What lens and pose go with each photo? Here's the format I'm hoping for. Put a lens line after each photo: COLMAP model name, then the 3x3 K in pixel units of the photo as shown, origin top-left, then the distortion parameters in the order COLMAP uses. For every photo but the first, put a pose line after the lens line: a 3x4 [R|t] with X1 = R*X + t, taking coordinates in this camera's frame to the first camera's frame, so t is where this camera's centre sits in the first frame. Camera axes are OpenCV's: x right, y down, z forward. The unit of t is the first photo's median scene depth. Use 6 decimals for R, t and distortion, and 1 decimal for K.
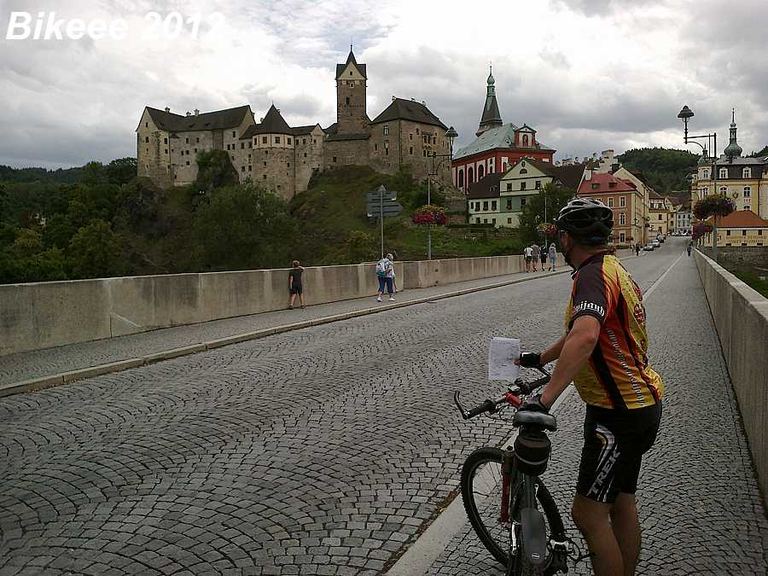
lens RADIAL K [[709.2, 0, 385.6], [0, 709.2, 289.7], [0, 0, 1]] dist [-0.041652, 0.048526]
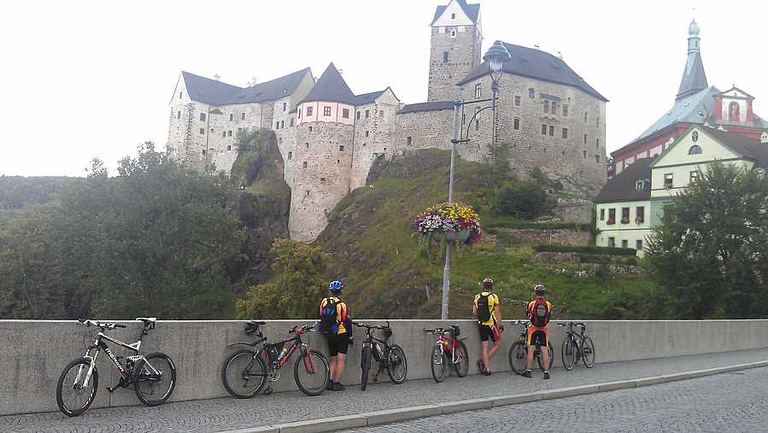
lens RADIAL K [[793.0, 0, 384.5], [0, 793.0, 215.4], [0, 0, 1]] dist [-0.015800, 0.000000]
pose [[0.947077, 0.037643, -0.318791, 0.136544], [-0.082996, 0.988048, -0.129899, -0.020908], [0.310091, 0.149483, 0.938881, 0.320203]]
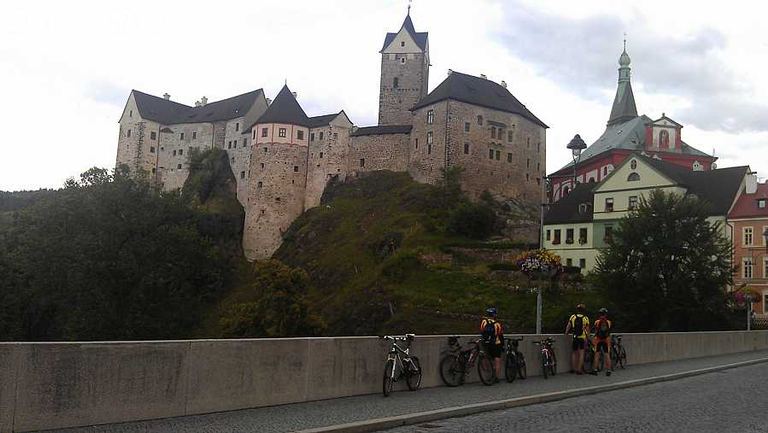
lens RADIAL K [[793.0, 0, 392.2], [0, 793.0, 214.9], [0, 0, 1]] dist [-0.015800, 0.000000]
pose [[0.973968, 0.035717, -0.223855, 0.123134], [-0.072219, 0.984944, -0.157065, -0.019128], [0.214874, 0.169143, 0.961883, 0.288076]]
